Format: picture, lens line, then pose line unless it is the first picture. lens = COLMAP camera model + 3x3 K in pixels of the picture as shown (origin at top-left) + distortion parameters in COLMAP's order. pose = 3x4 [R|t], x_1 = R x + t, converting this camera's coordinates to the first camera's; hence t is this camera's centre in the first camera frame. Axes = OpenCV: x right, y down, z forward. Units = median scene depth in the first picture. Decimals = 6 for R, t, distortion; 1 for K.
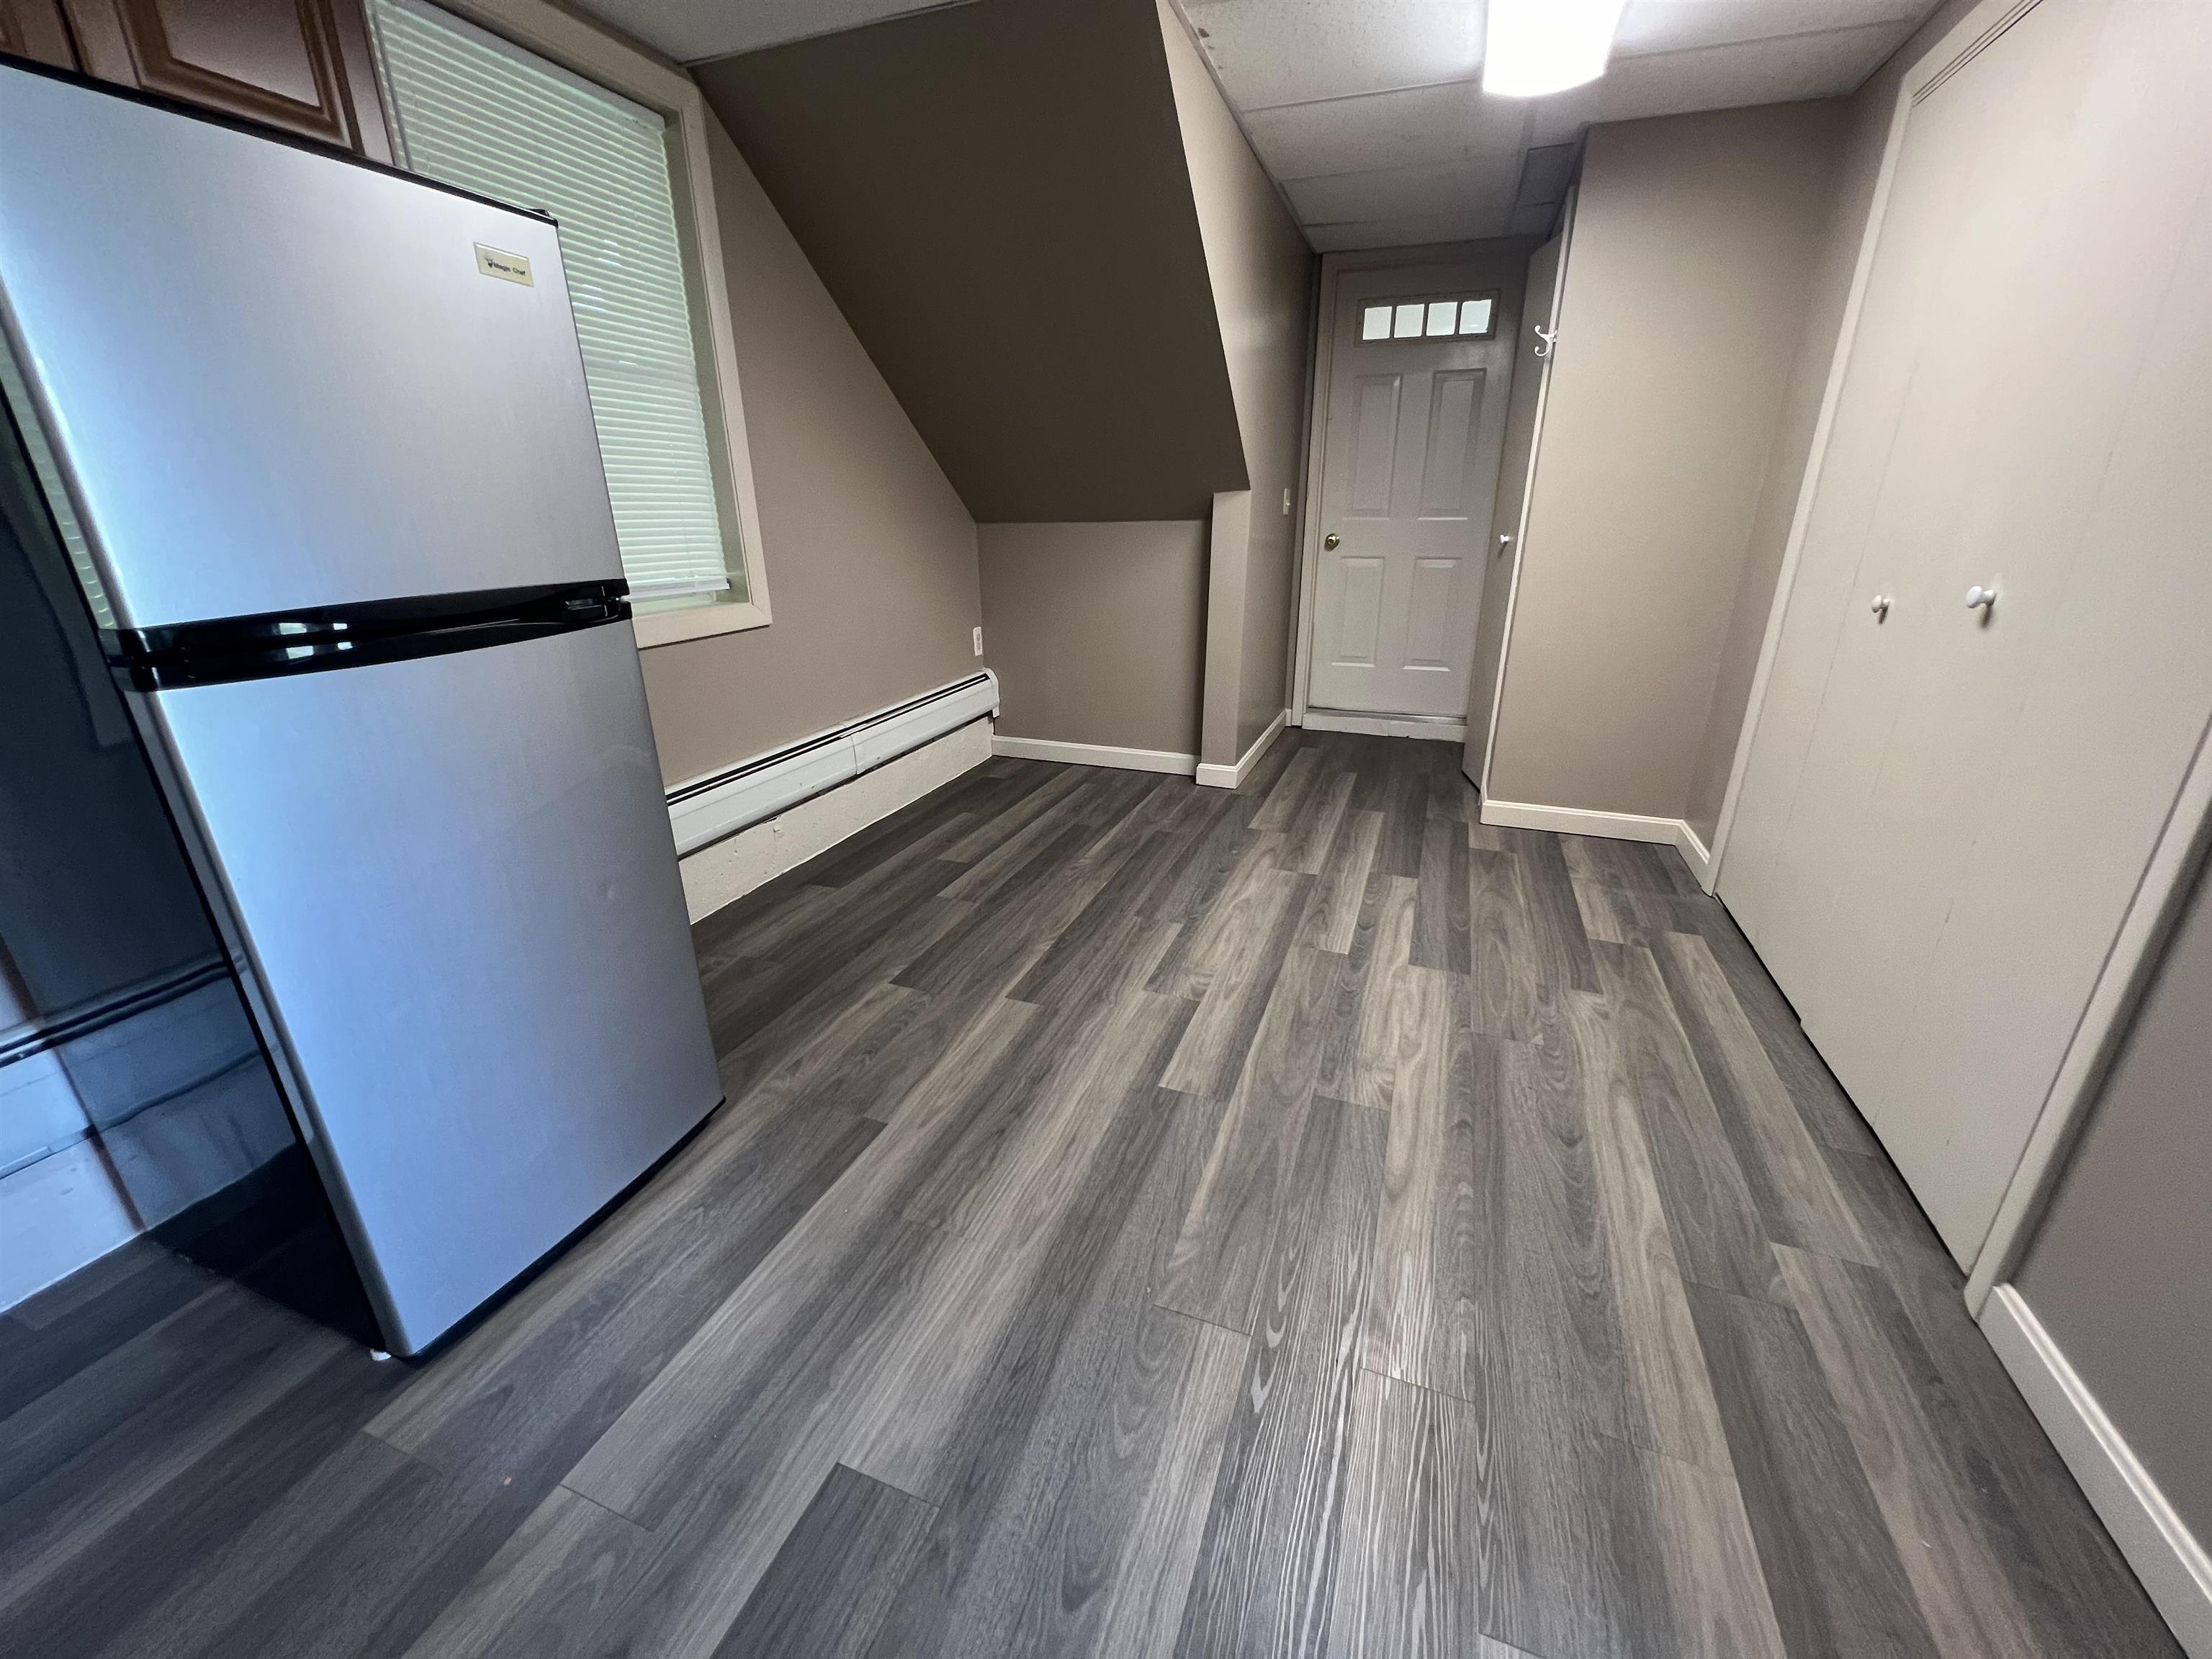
lens RADIAL K [[886.7, 0, 1103.3], [0, 886.7, 826.2], [0, 0, 1]] dist [-0.003397, 0.000959]
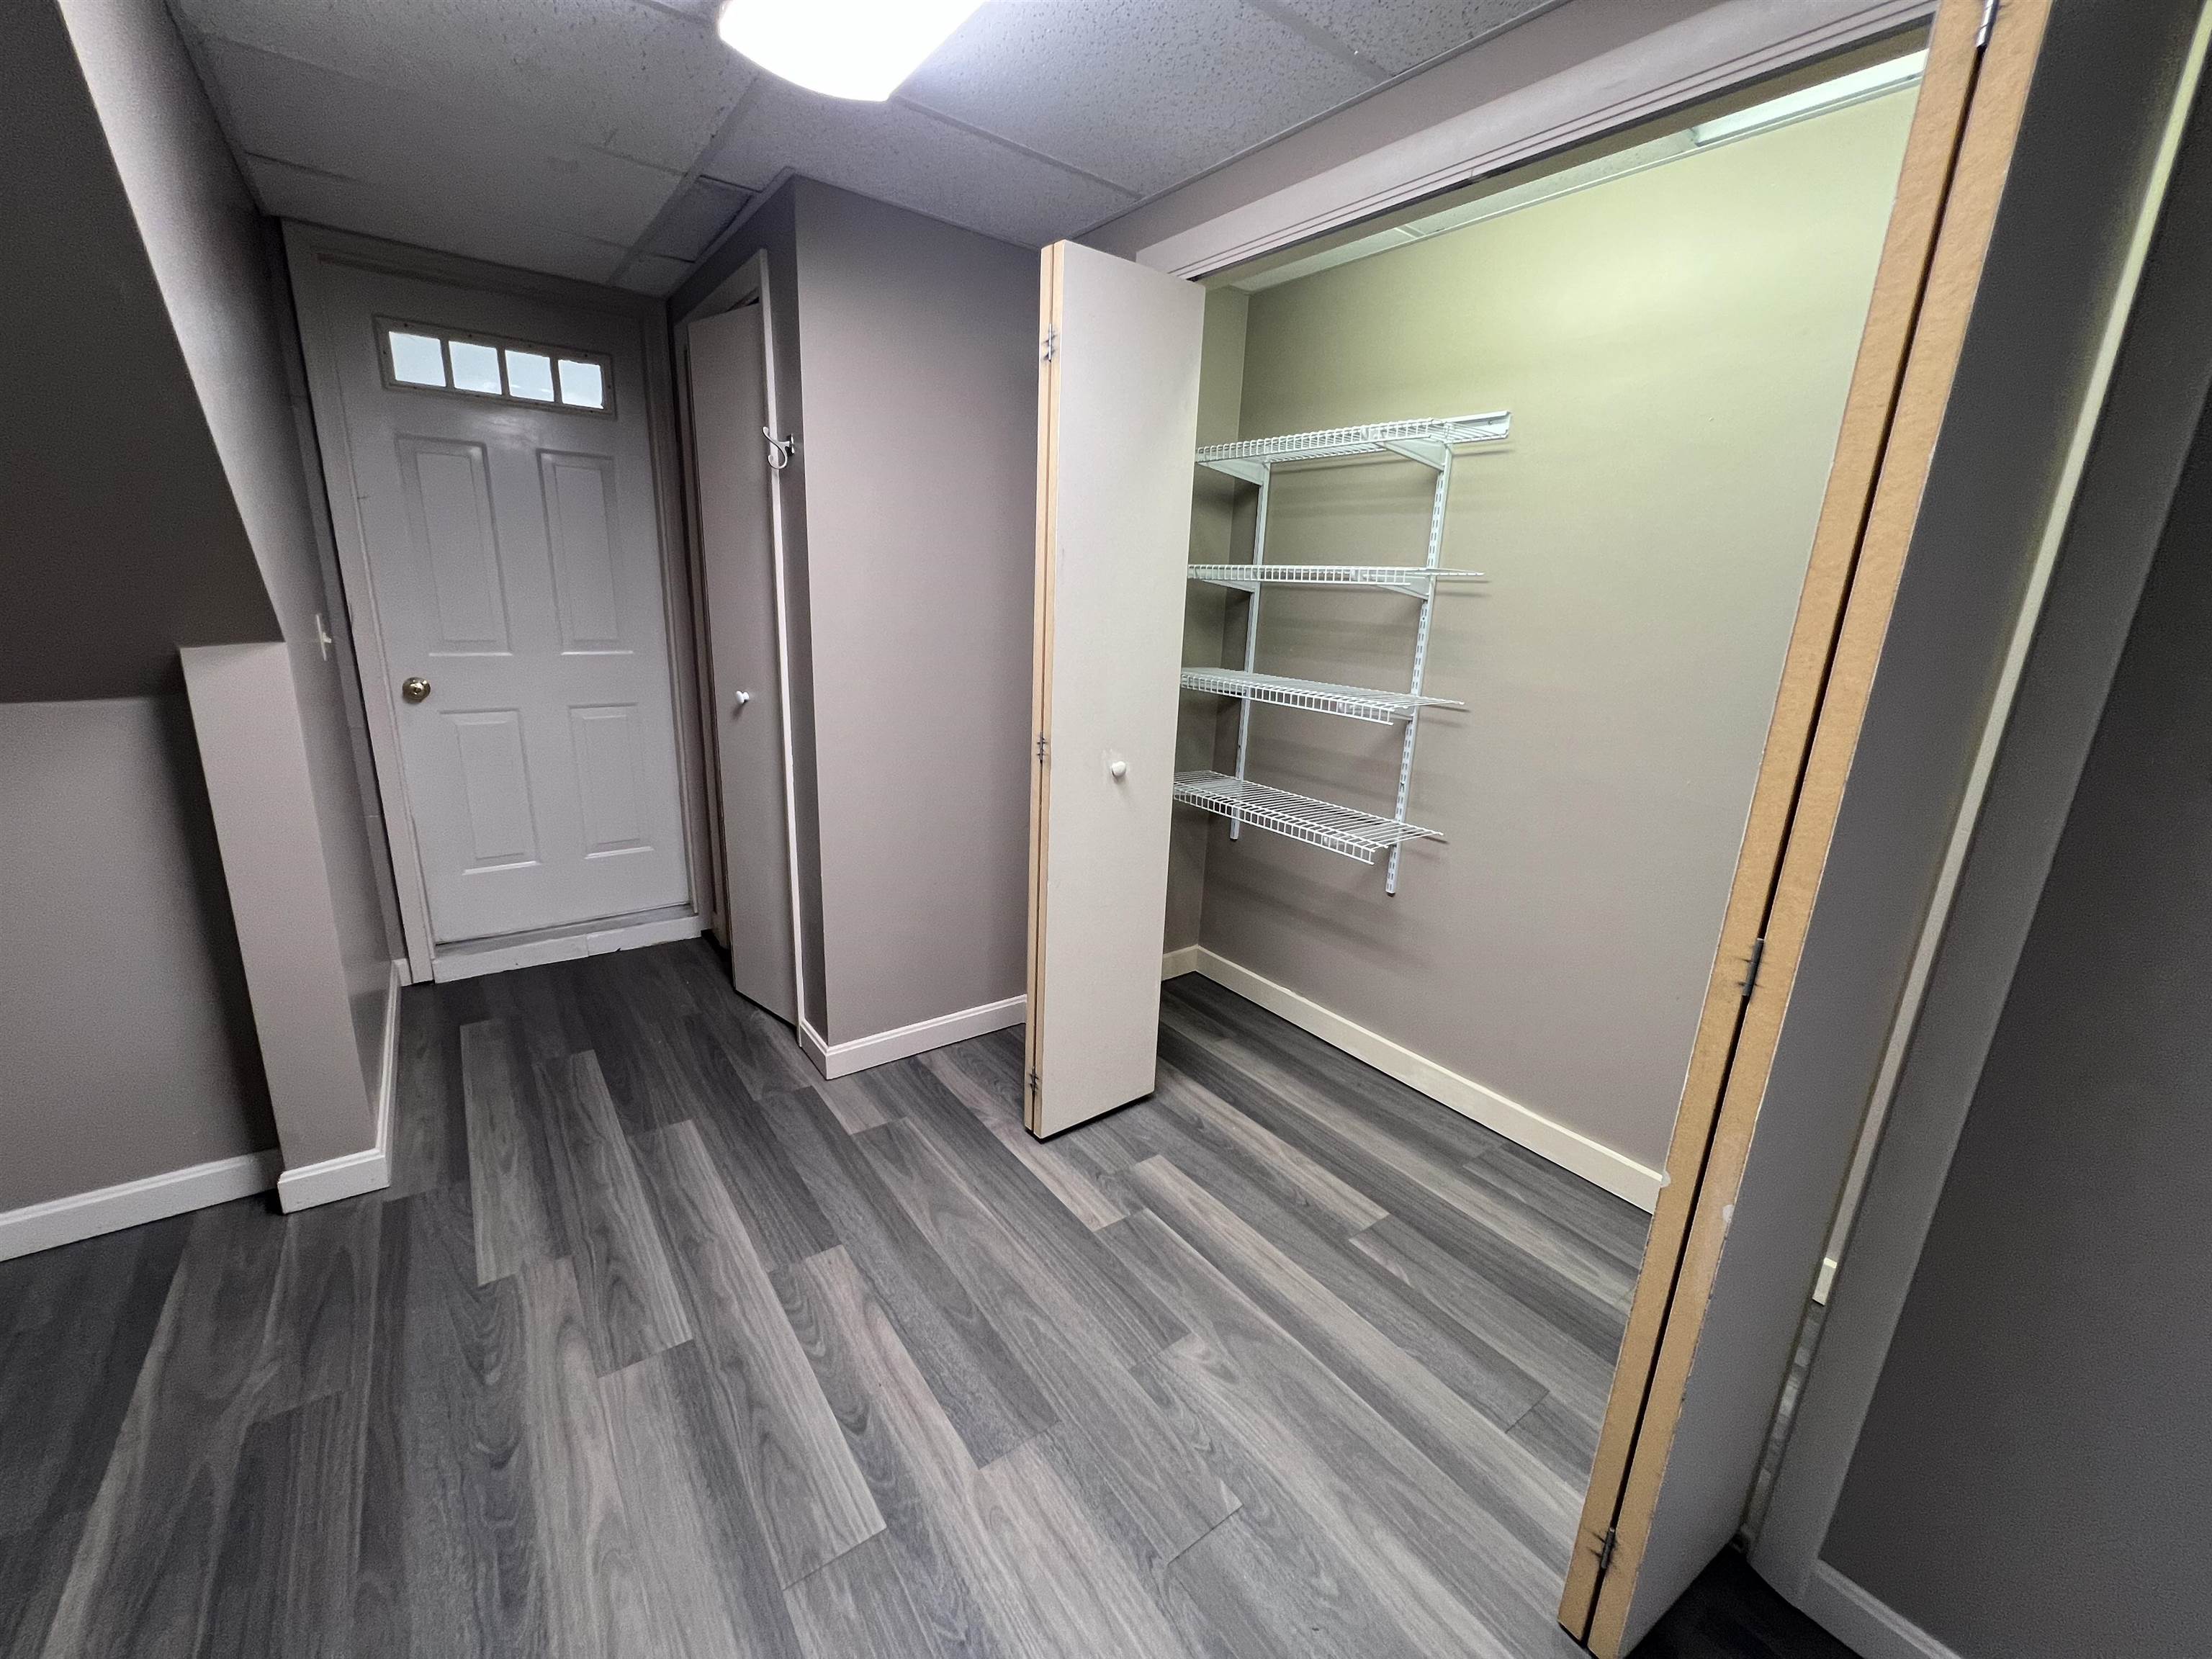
lens RADIAL K [[886.7, 0, 1106.7], [0, 886.7, 827.9], [0, 0, 1]] dist [-0.003397, 0.000959]
pose [[0.539374, -0.188848, 0.820617, -0.014854], [0.246838, 0.967177, 0.060334, -0.248328], [-0.805076, 0.170017, 0.568284, 0.467574]]
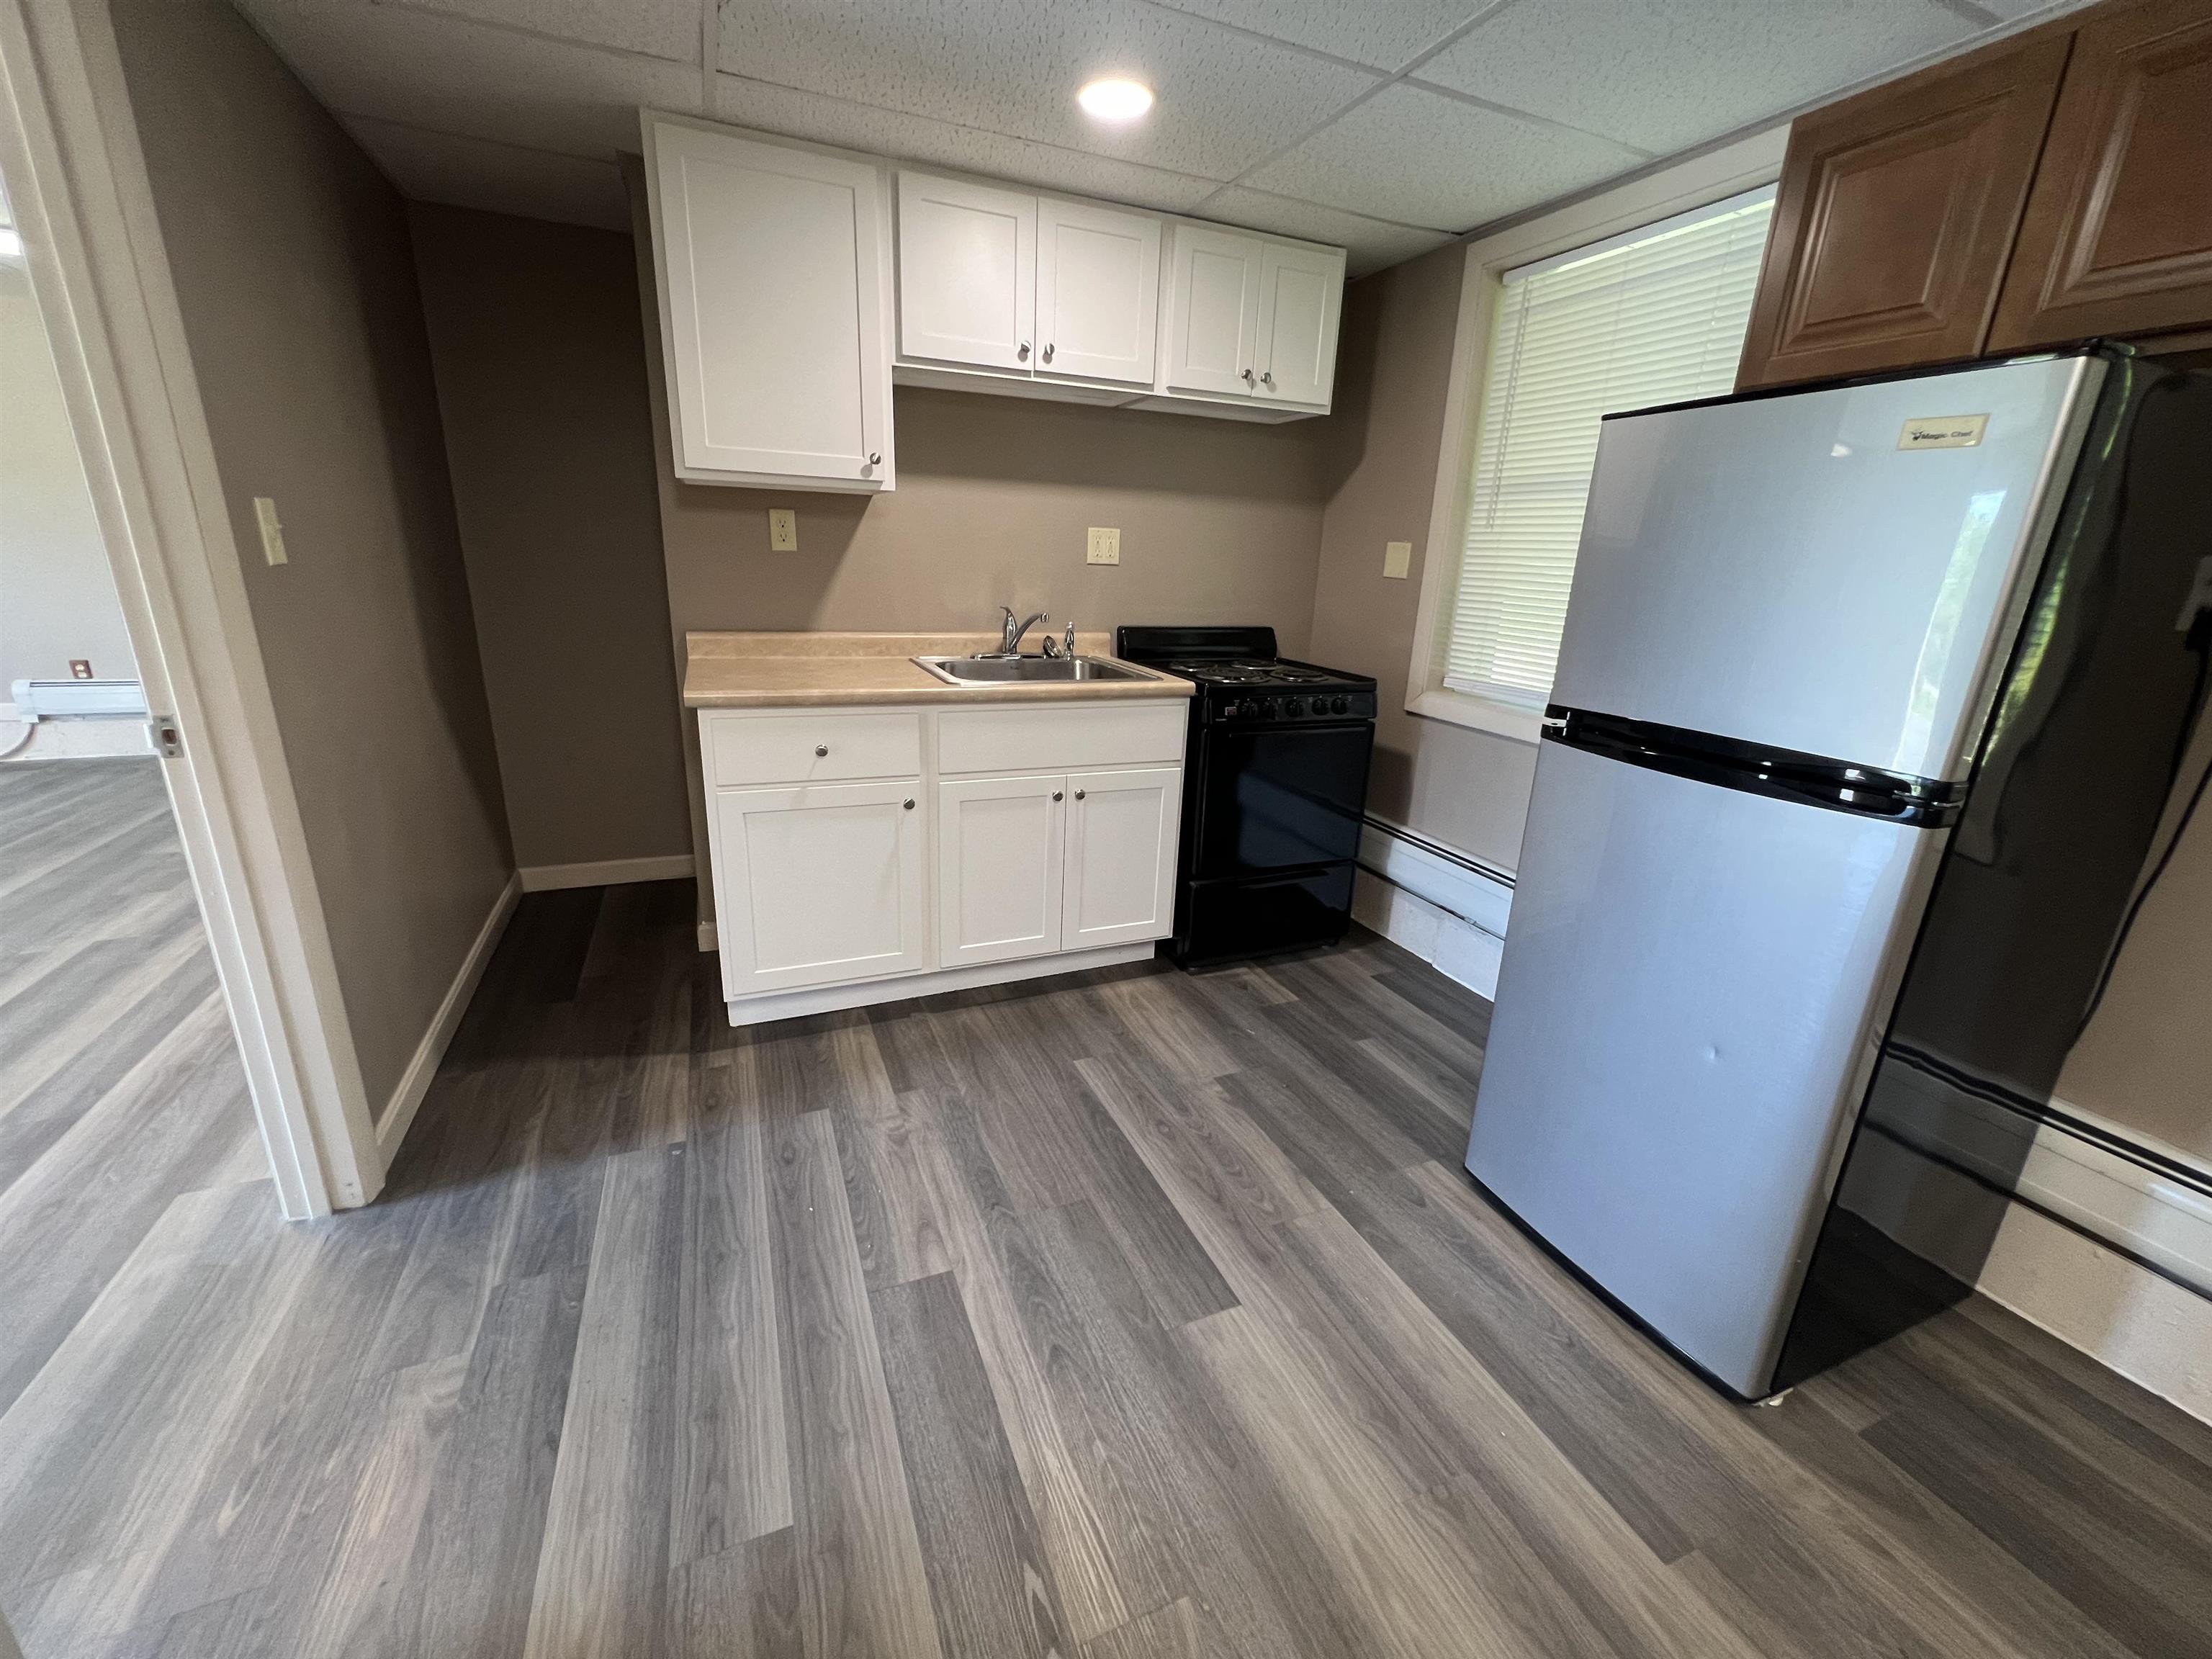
lens RADIAL K [[886.7, 0, 1104.3], [0, 886.7, 829.5], [0, 0, 1]] dist [-0.003397, 0.000959]
pose [[-0.724198, 0.185167, -0.664267, 0.279749], [-0.270282, 0.809985, 0.520453, -0.240927], [0.634417, 0.556450, -0.536542, 0.519422]]
